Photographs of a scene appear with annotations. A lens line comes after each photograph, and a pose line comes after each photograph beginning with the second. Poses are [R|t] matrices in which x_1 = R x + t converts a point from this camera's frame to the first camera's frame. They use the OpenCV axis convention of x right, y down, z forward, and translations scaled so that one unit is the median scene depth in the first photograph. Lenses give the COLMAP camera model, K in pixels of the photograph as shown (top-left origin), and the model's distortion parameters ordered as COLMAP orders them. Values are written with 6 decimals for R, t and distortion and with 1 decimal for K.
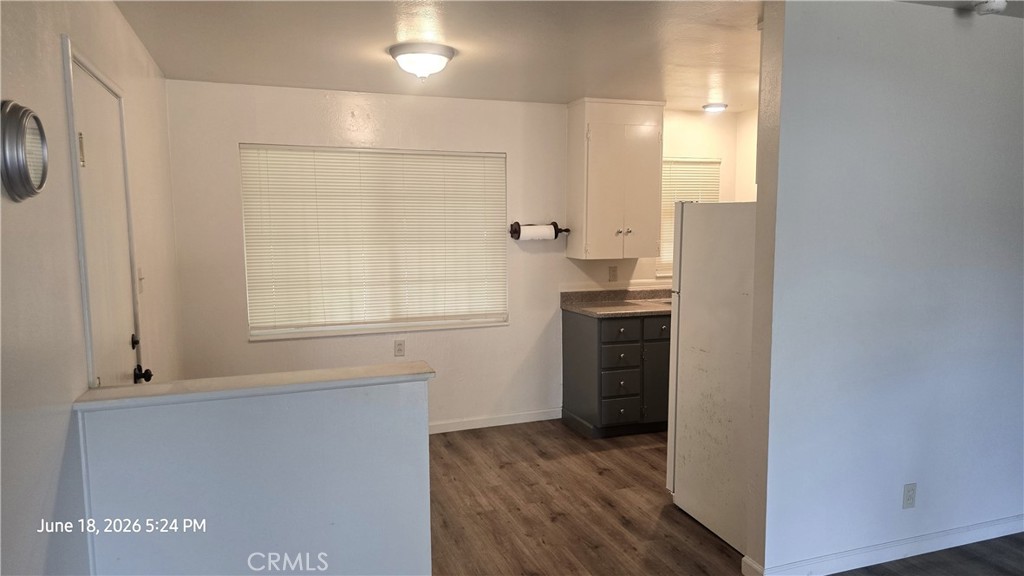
lens RADIAL K [[688.7, 0, 512.5], [0, 688.7, 289.9], [0, 0, 1]] dist [0.002906, -0.000246]
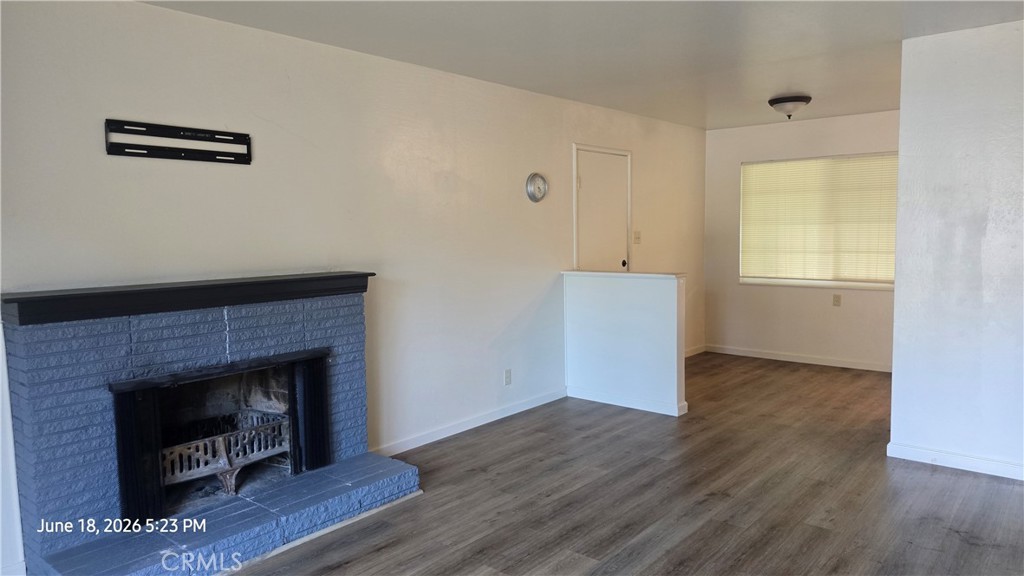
lens RADIAL K [[688.7, 0, 512.1], [0, 688.7, 287.8], [0, 0, 1]] dist [0.002906, -0.000246]
pose [[0.494175, 0.077611, -0.865891, 0.713662], [-0.074662, 0.996116, 0.046673, 0.045020], [0.866151, 0.041585, 0.498050, -0.249336]]
